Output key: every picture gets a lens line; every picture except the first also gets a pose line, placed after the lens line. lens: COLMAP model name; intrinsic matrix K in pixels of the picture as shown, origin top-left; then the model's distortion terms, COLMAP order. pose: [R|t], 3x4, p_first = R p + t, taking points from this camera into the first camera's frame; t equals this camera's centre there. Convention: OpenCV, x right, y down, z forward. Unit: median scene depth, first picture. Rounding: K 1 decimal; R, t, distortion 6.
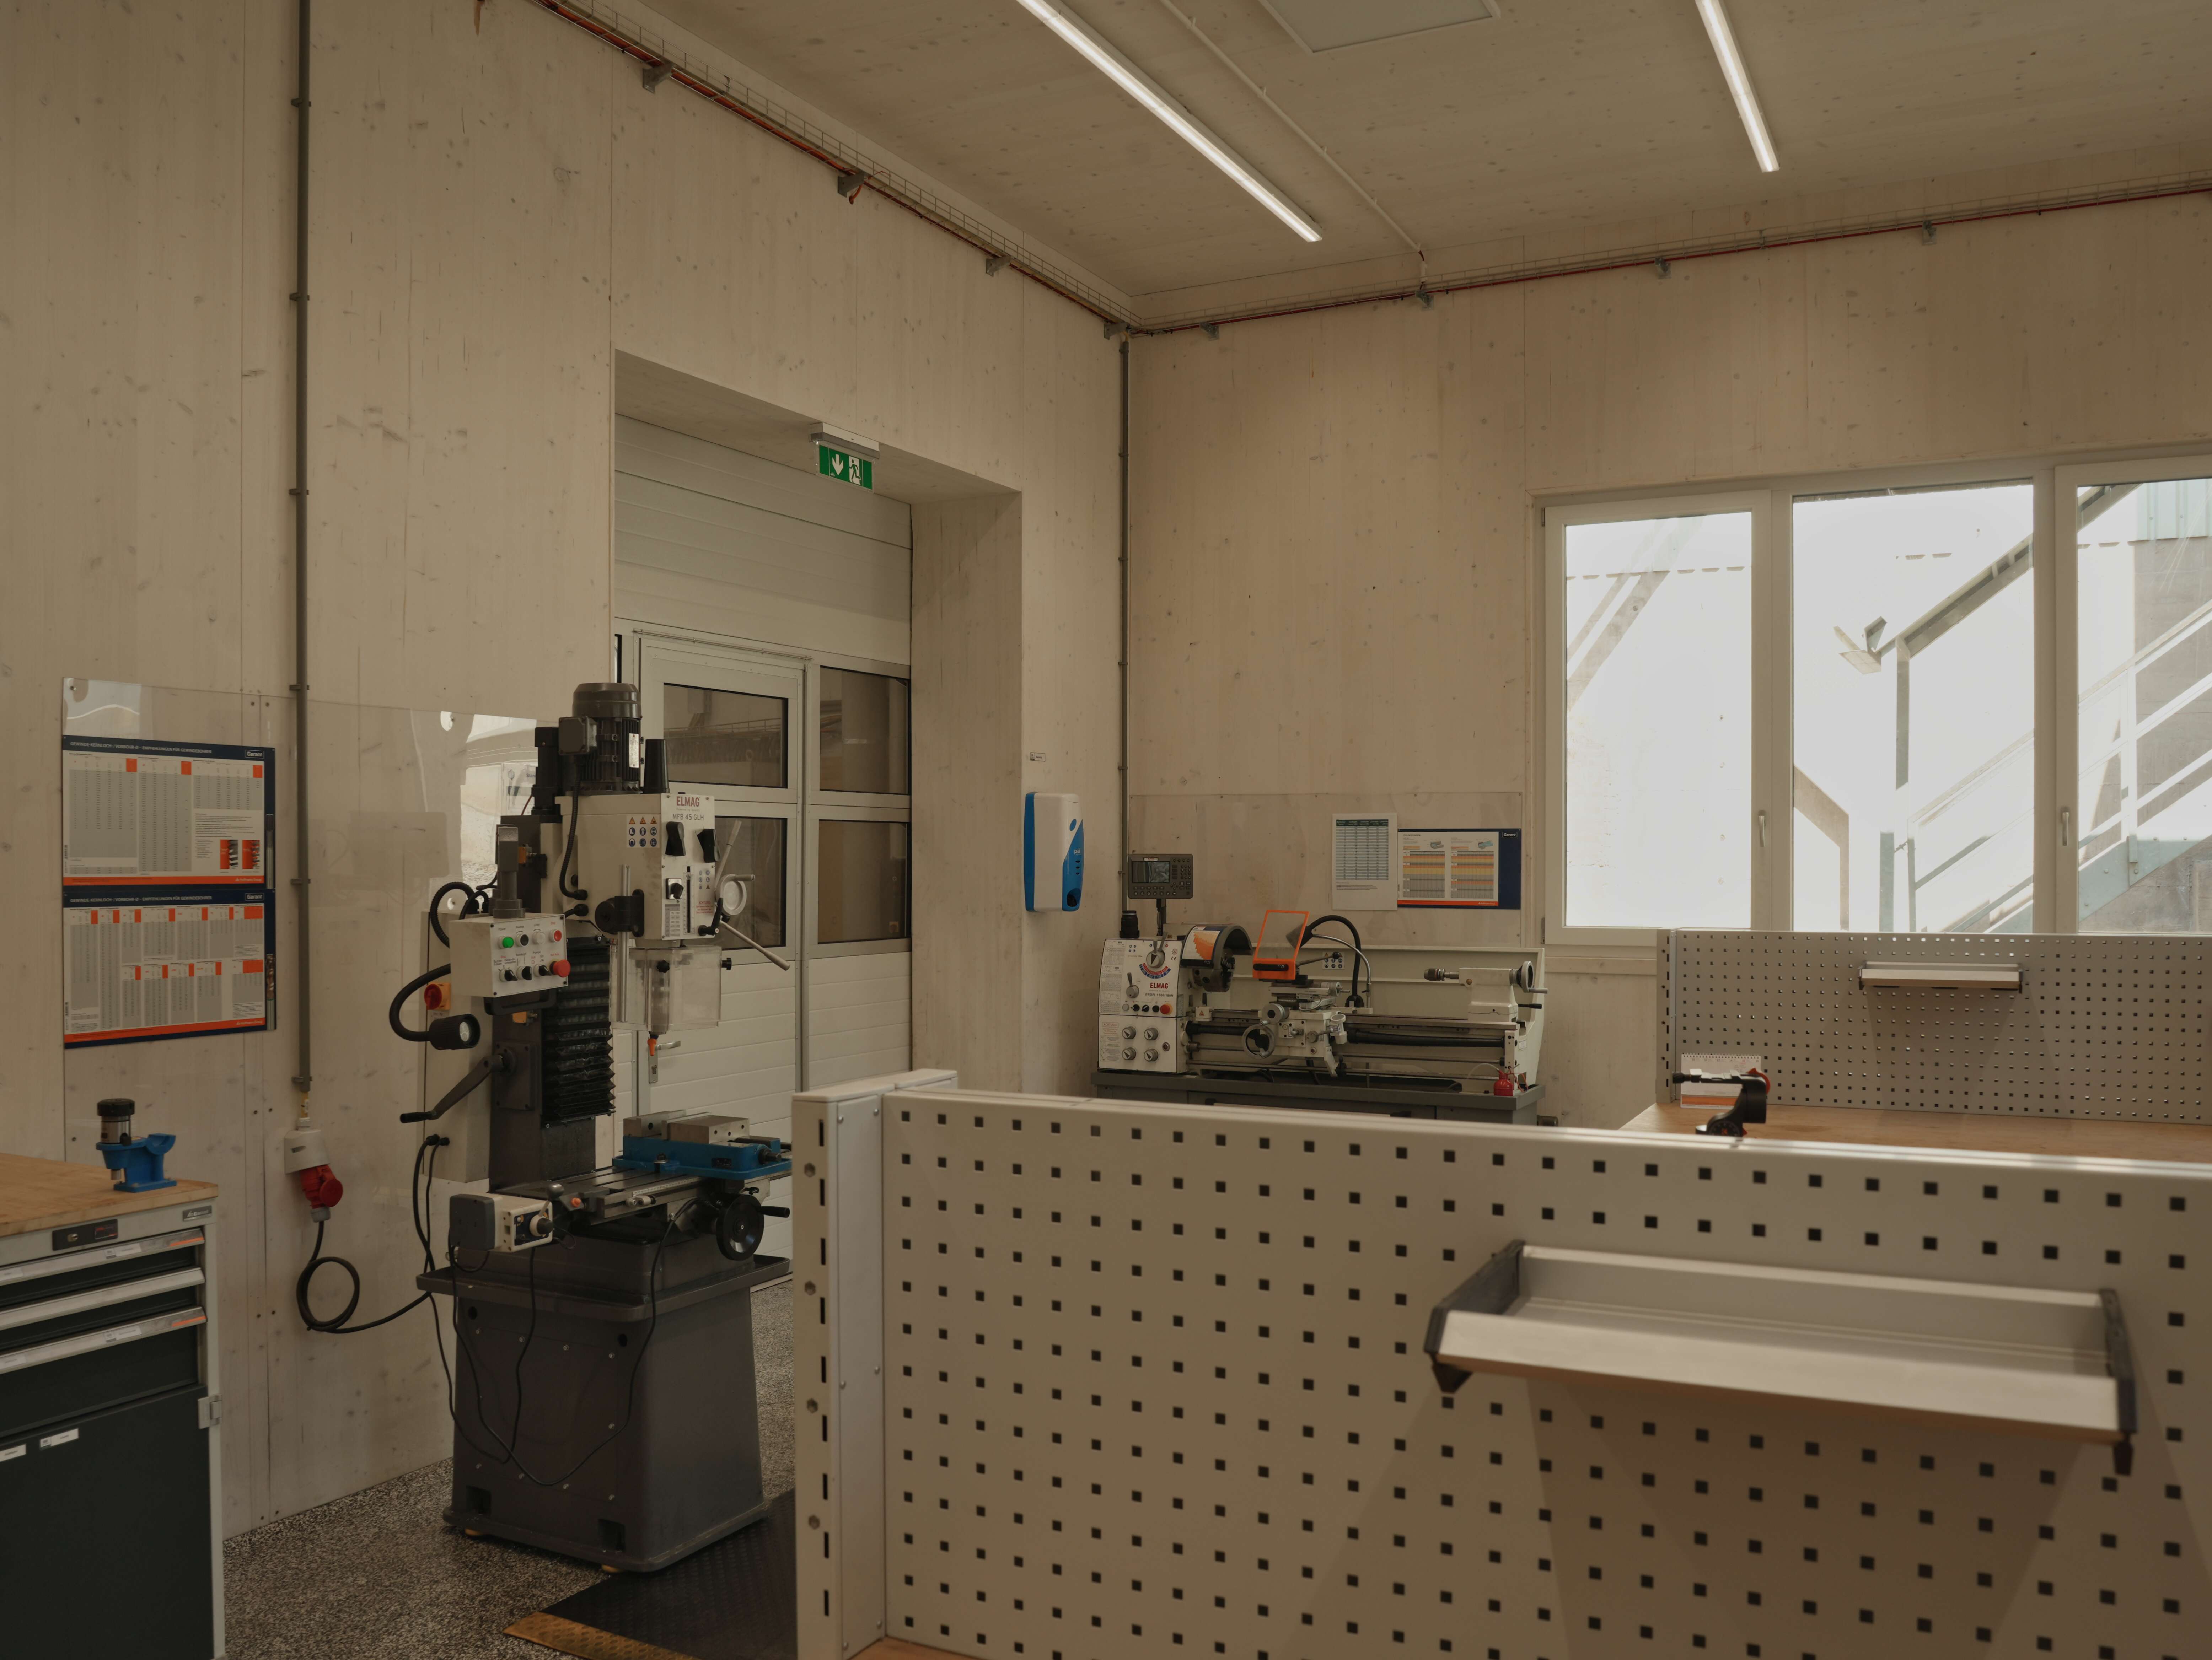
lens RADIAL K [[1801.6, 0, 1109.5], [0, 1801.6, 871.7], [0, 0, 1]] dist [-0.069461, 0.003920]
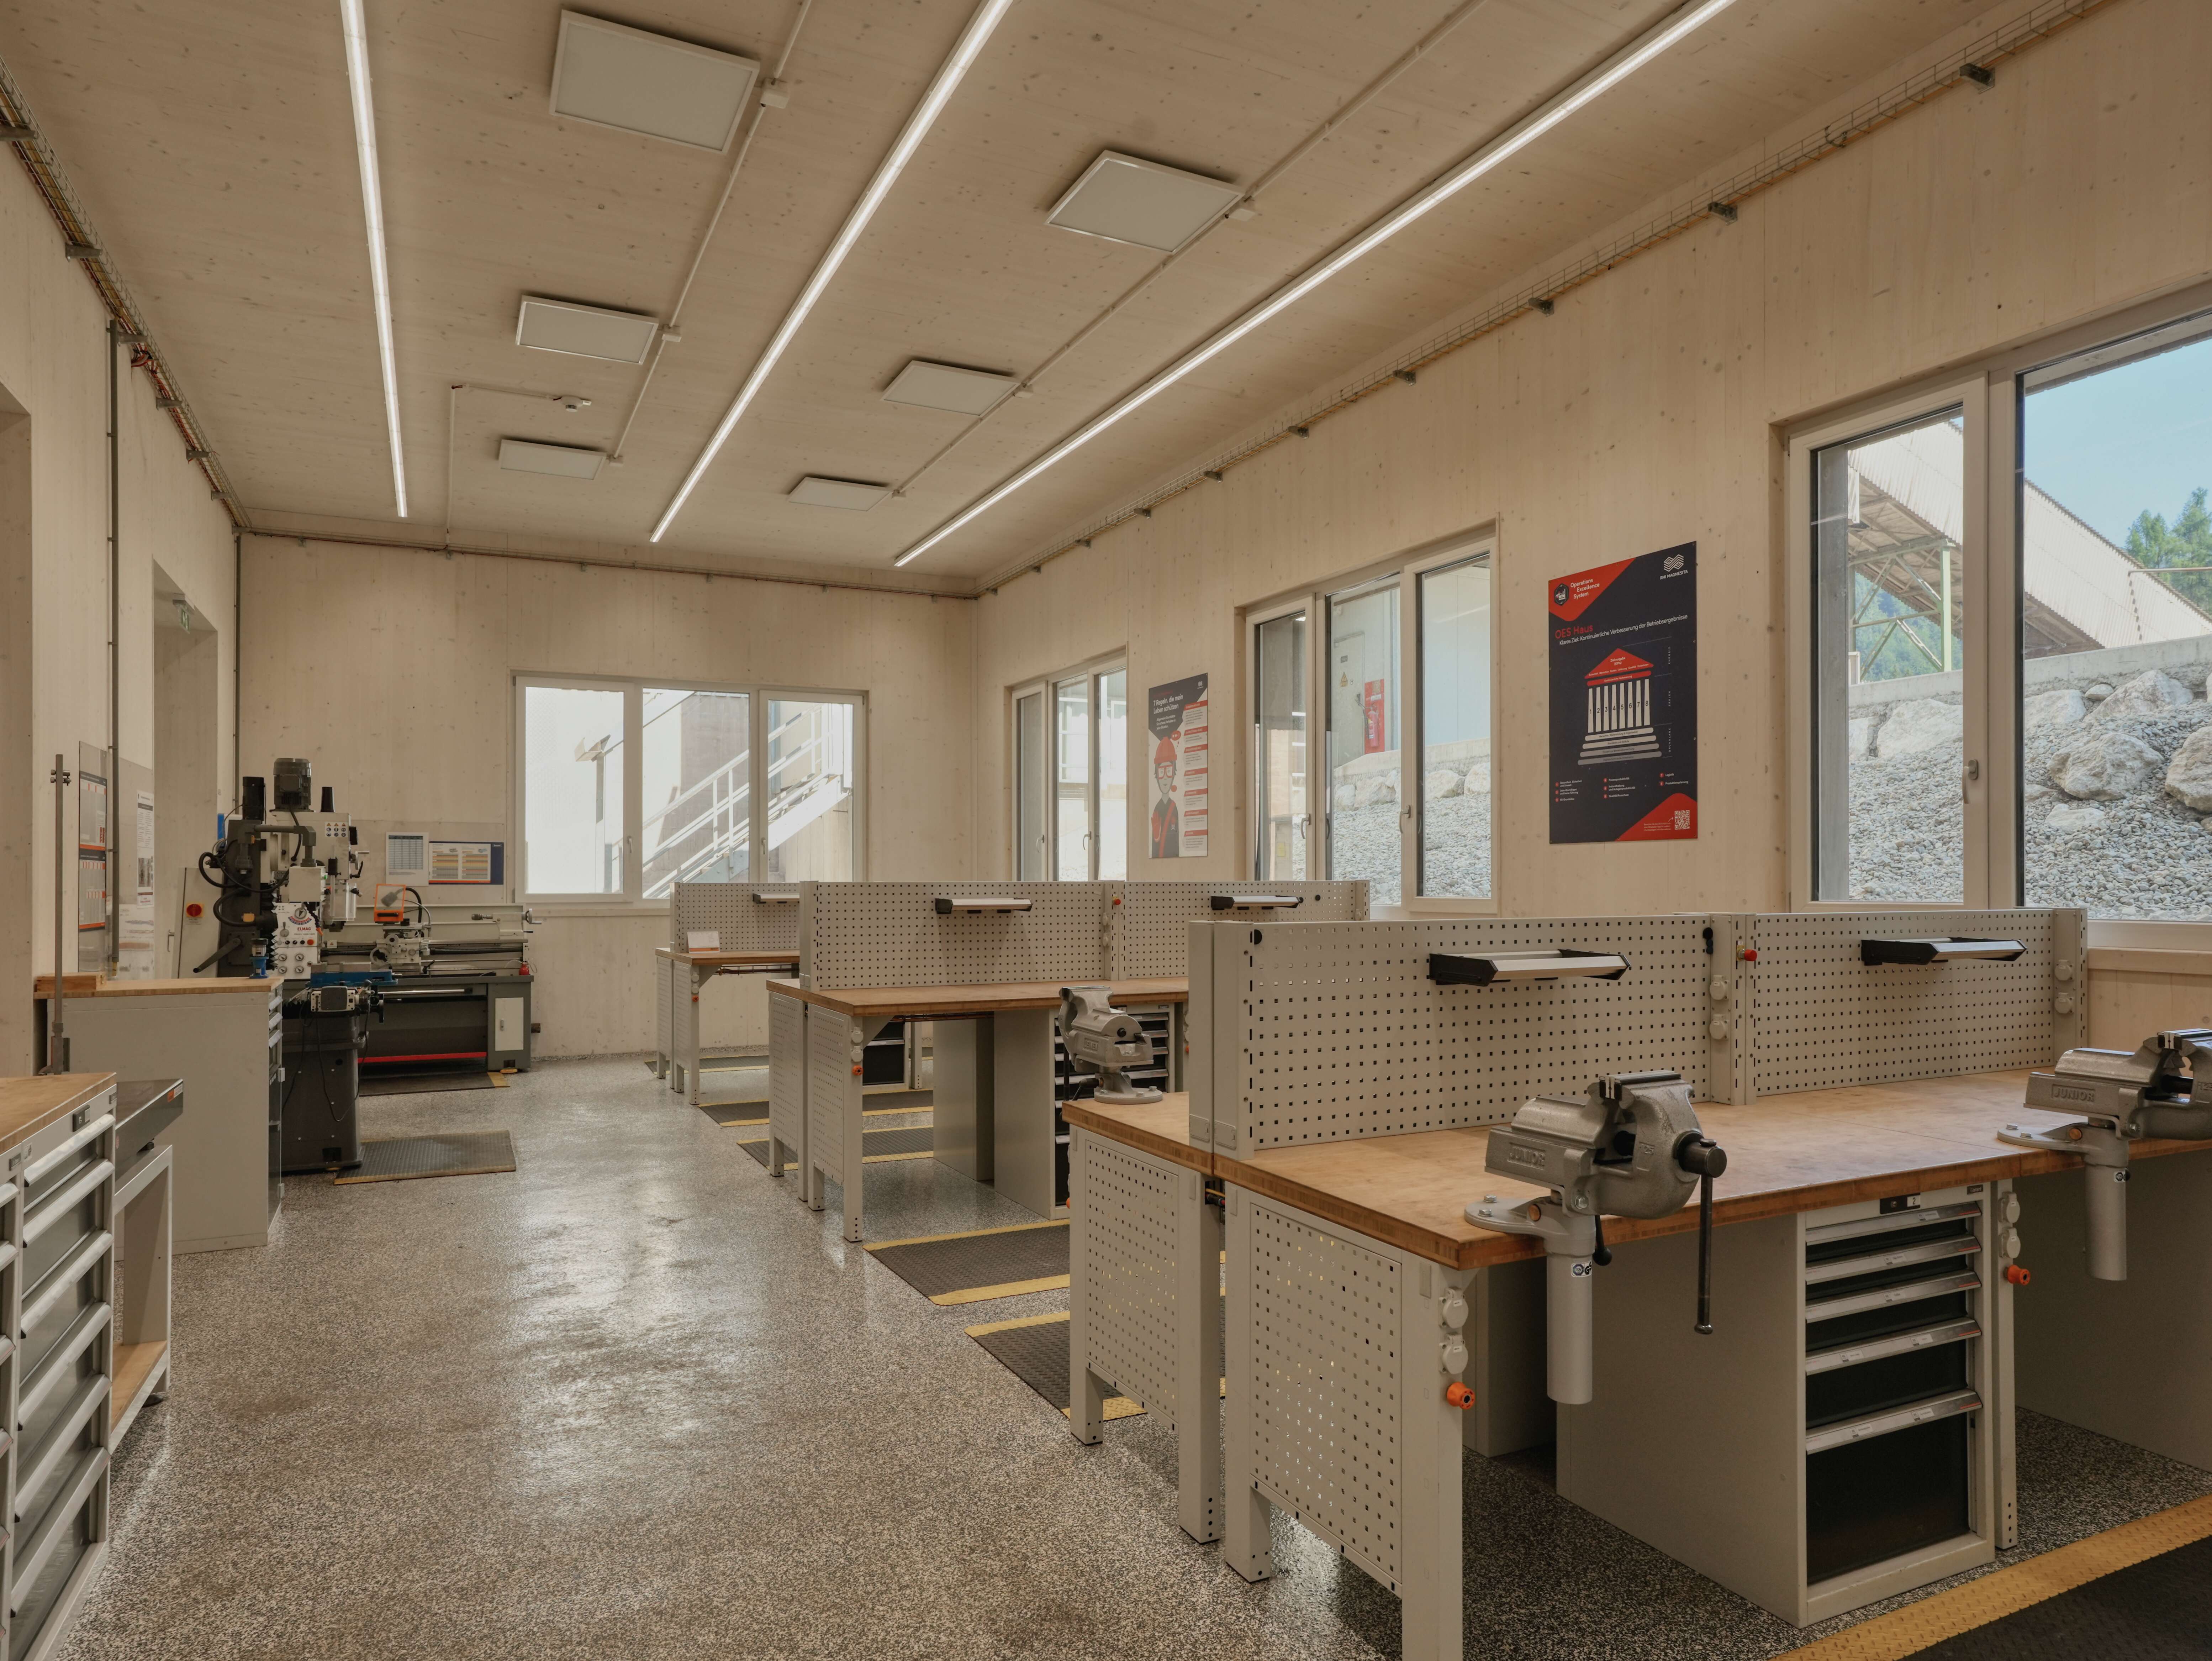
lens RADIAL K [[1347.4, 0, 1117.8], [0, 1347.4, 878.4], [0, 0, 1]] dist [0.006271, 0.002462]
pose [[0.601571, 0.000843, 0.798819, -0.537028], [0.007461, 0.999950, -0.006675, 0.029622], [-0.798784, 0.009976, 0.601535, -0.399826]]
